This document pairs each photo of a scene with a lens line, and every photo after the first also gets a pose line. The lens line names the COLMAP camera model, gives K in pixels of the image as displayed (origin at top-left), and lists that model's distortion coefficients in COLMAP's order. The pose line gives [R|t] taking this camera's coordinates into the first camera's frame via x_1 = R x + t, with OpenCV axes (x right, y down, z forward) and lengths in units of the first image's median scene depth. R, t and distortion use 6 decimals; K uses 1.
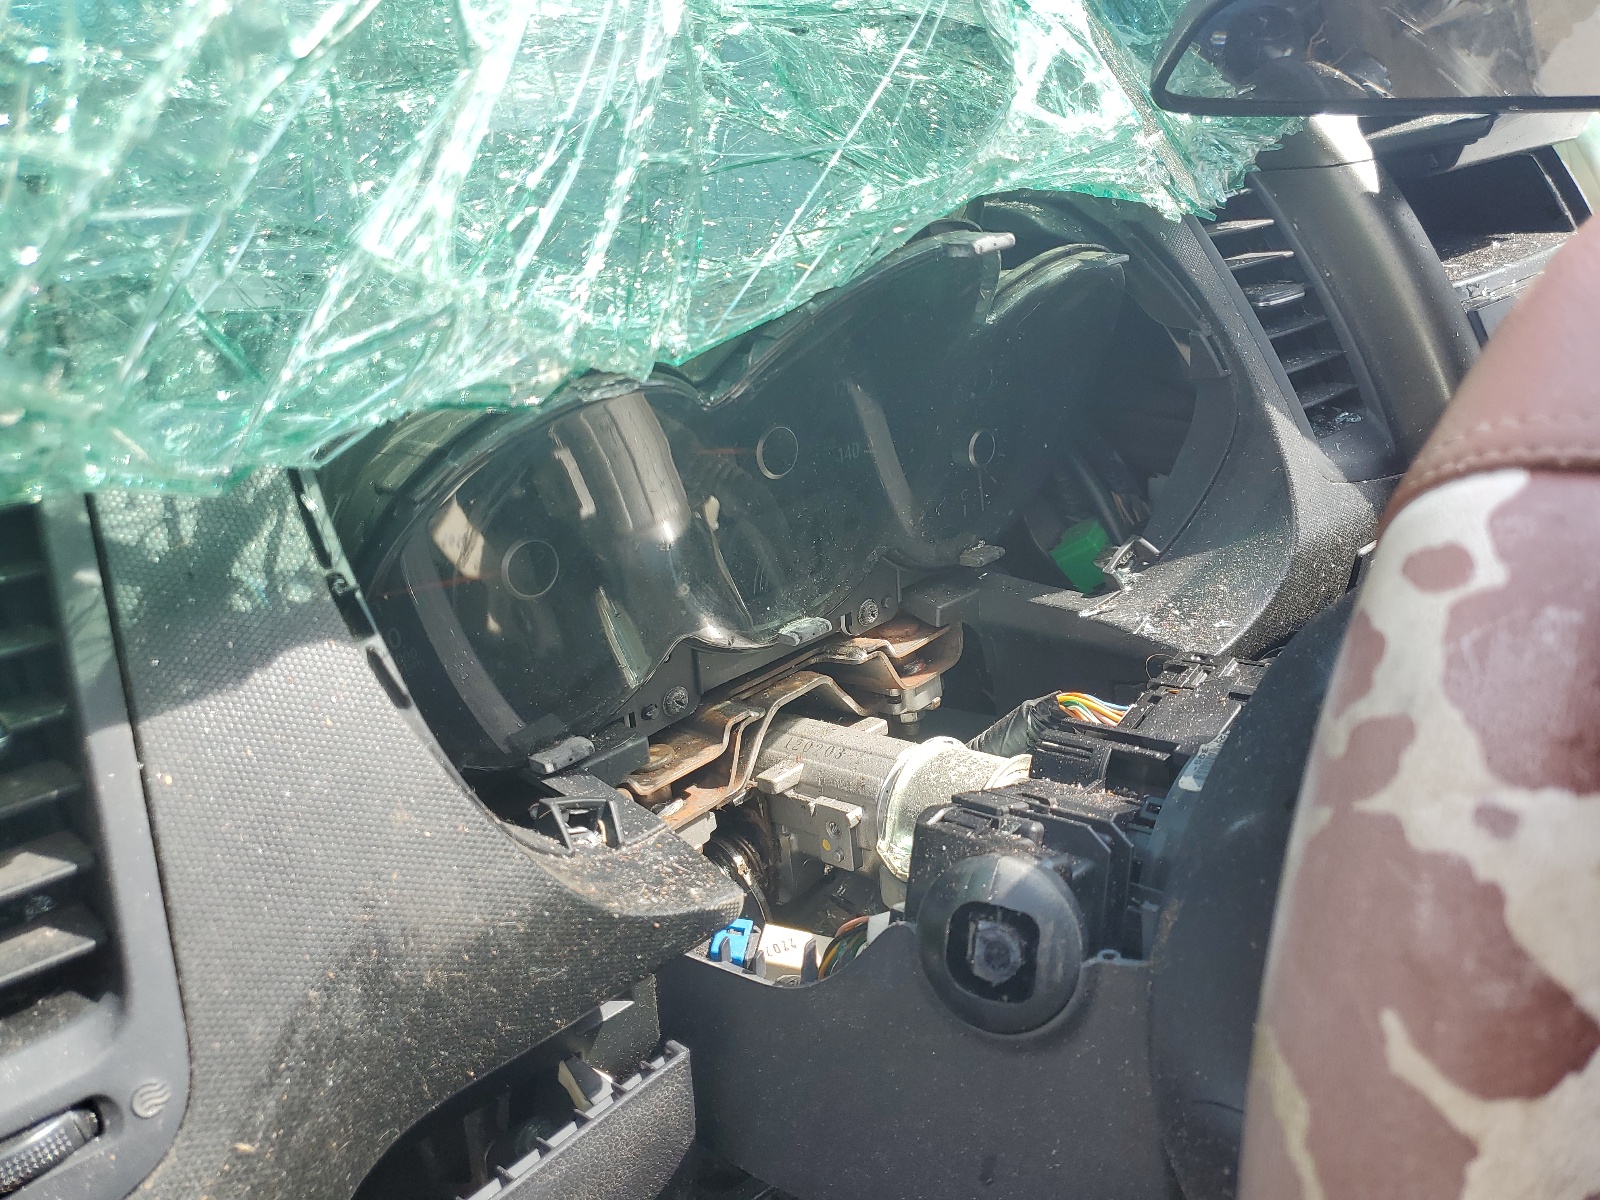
lens RADIAL K [[1289.9, 0, 800.0], [0, 1289.9, 600.0], [0, 0, 1]] dist [0.043328, -0.055723]
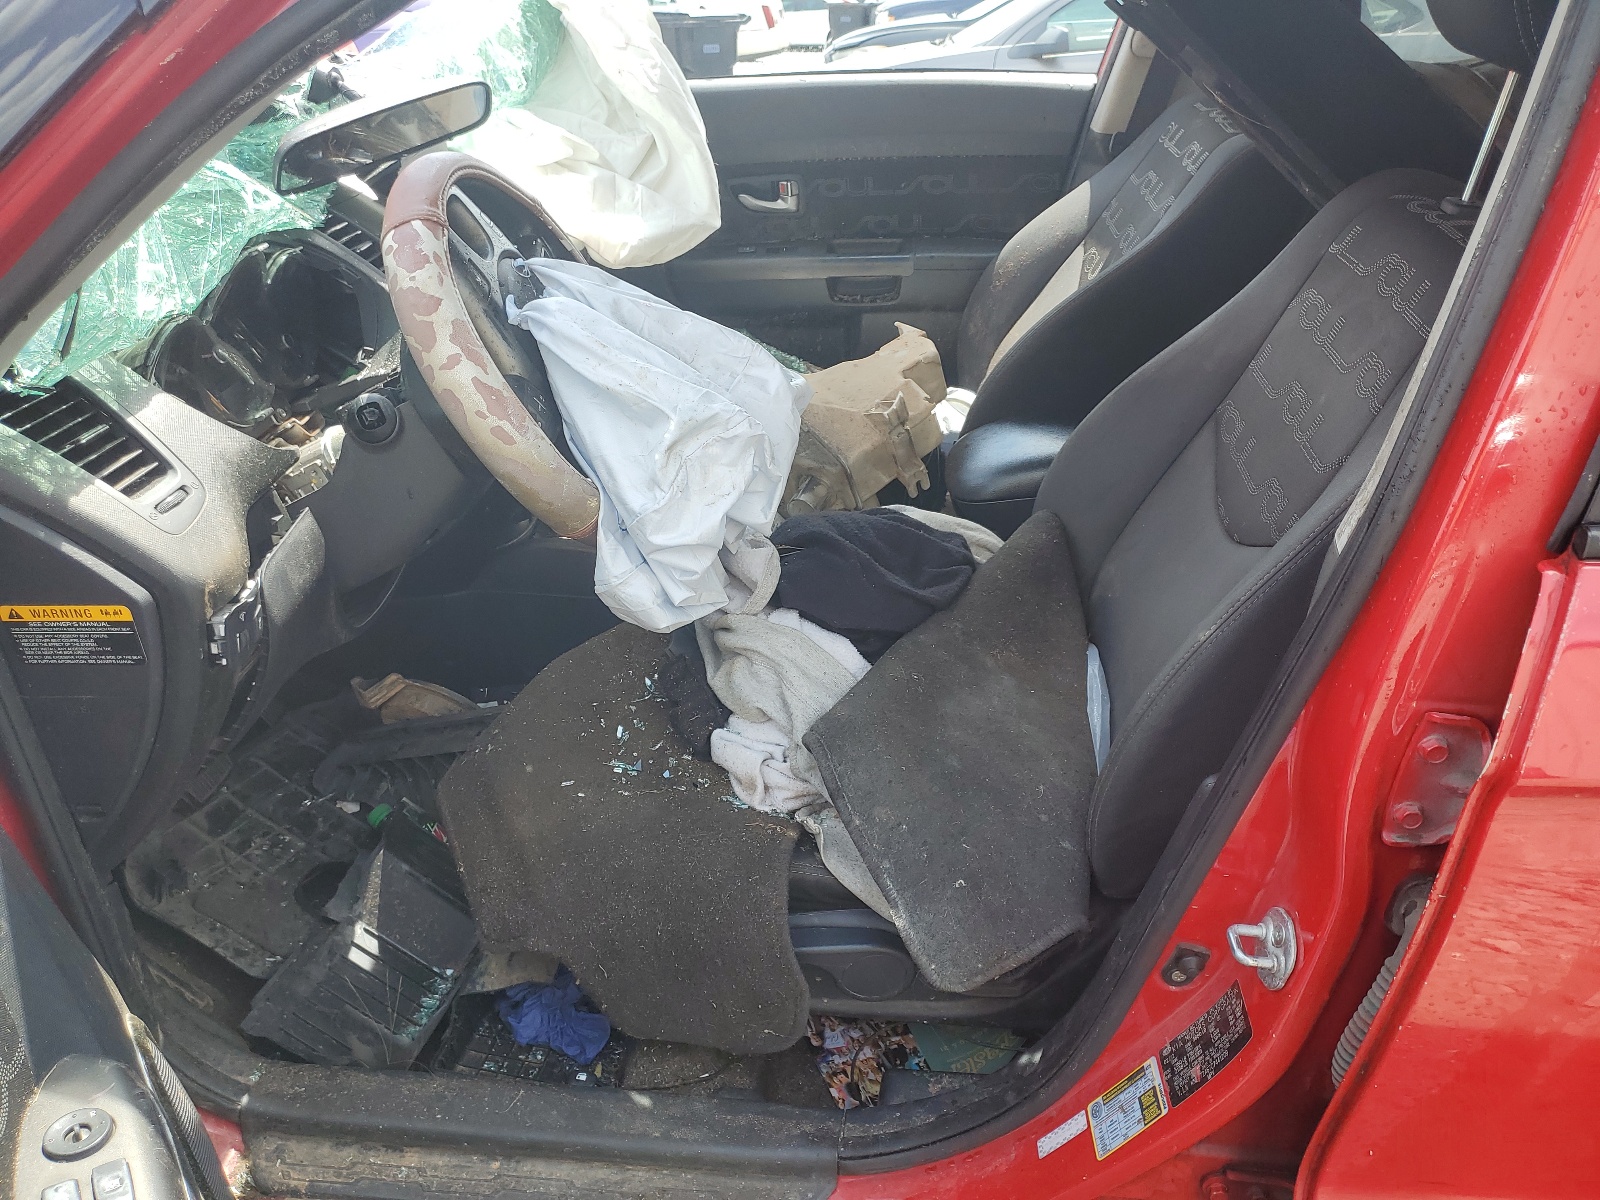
lens RADIAL K [[1289.9, 0, 800.0], [0, 1289.9, 600.0], [0, 0, 1]] dist [0.043328, -0.055723]
pose [[0.747227, -0.472299, 0.467531, -0.794779], [0.493611, 0.865480, 0.085397, 0.887573], [-0.444972, 0.166967, 0.879842, -2.348688]]
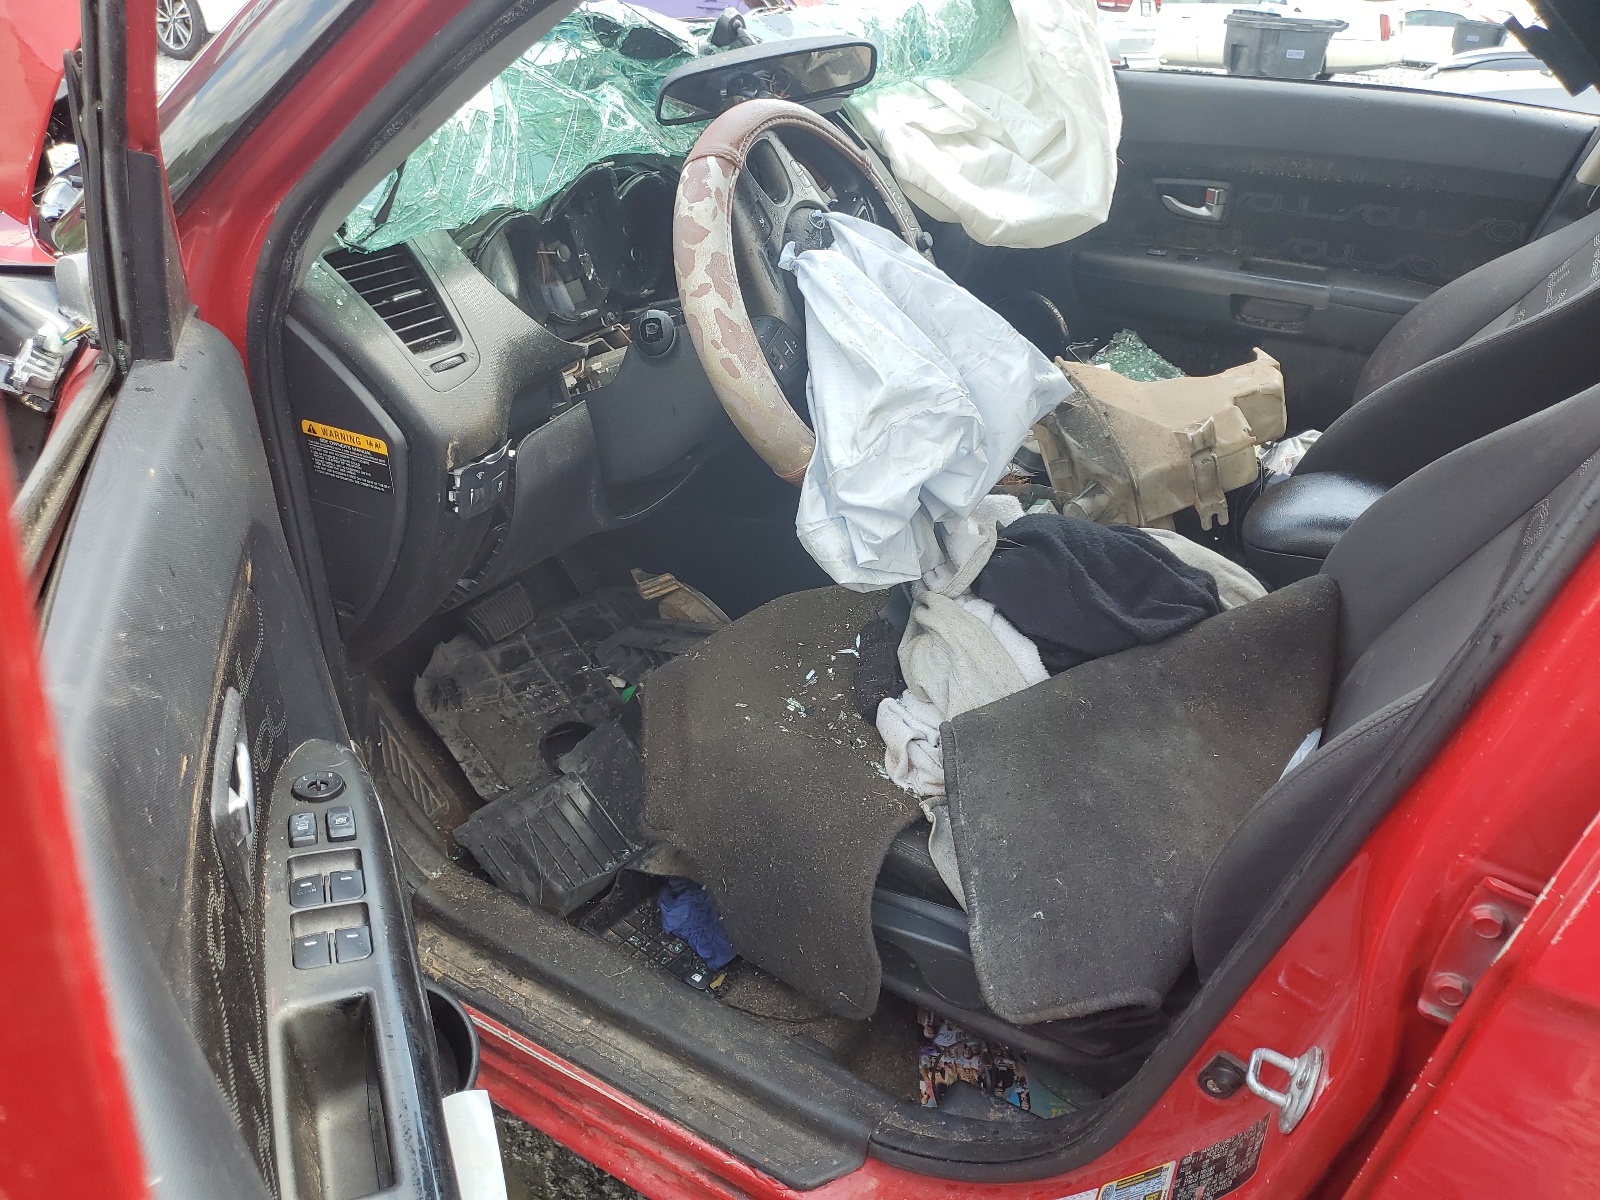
lens RADIAL K [[1276.7, 0, 796.4], [0, 1276.7, 591.9], [0, 0, 1]] dist [0.038360, -0.008218]
pose [[0.954536, -0.248630, 0.164453, -0.241926], [0.258403, 0.965183, -0.040625, 1.174364], [-0.148626, 0.081273, 0.985548, -2.554844]]
